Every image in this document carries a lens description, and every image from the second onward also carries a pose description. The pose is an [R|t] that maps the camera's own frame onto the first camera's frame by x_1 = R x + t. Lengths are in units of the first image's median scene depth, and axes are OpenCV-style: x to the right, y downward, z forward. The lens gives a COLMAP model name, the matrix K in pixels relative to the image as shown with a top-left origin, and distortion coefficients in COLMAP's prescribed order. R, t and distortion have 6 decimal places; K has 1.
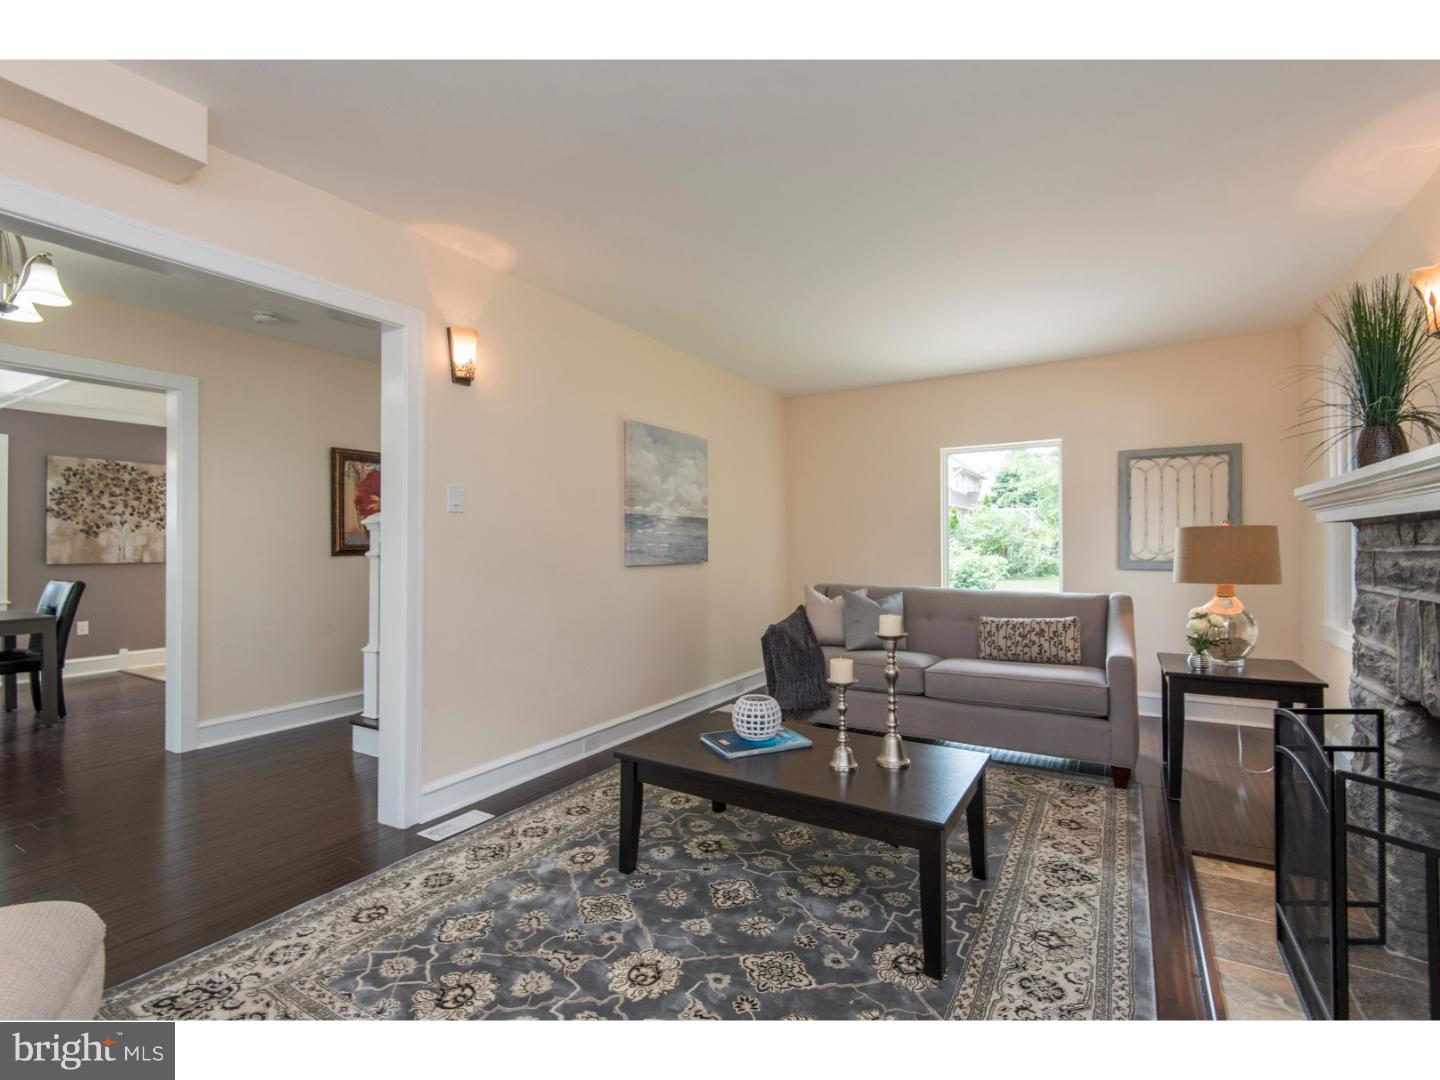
lens RADIAL K [[653.0, 0, 714.1], [0, 653.0, 540.2], [0, 0, 1]] dist [0.021095, -0.017924]
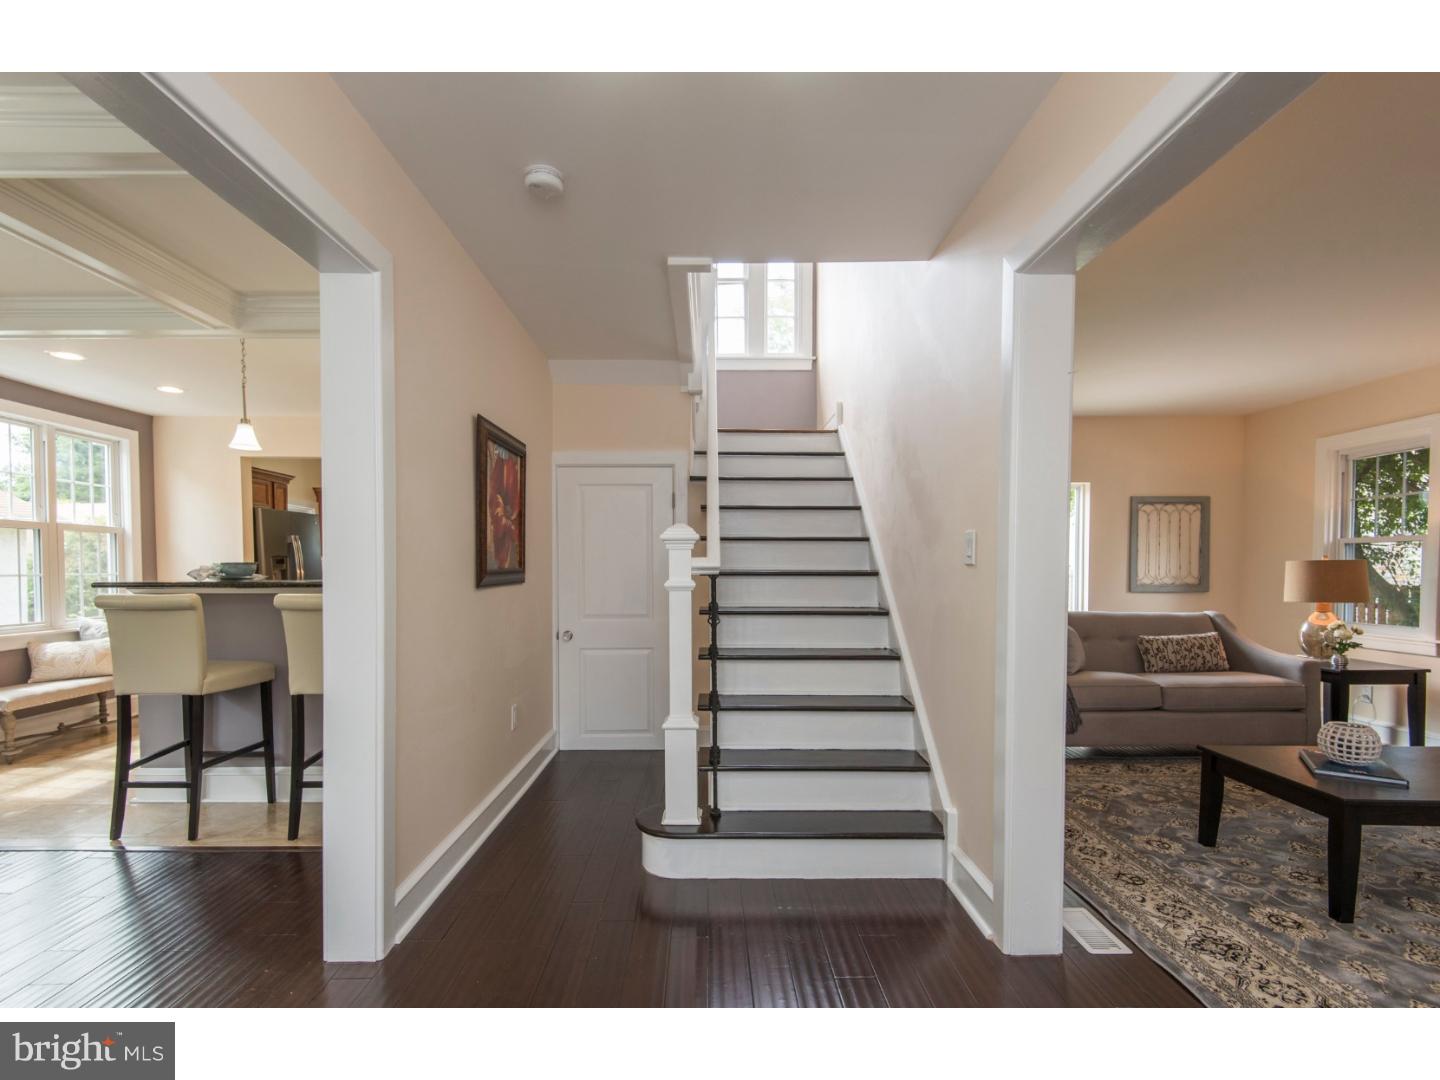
lens RADIAL K [[673.9, 0, 721.4], [0, 673.9, 535.7], [0, 0, 1]] dist [0.031081, -0.020119]
pose [[0.857147, 0.030309, 0.514179, -0.752078], [-0.010696, 0.999099, -0.041061, -0.000399], [-0.514961, 0.029696, 0.856699, 0.319407]]
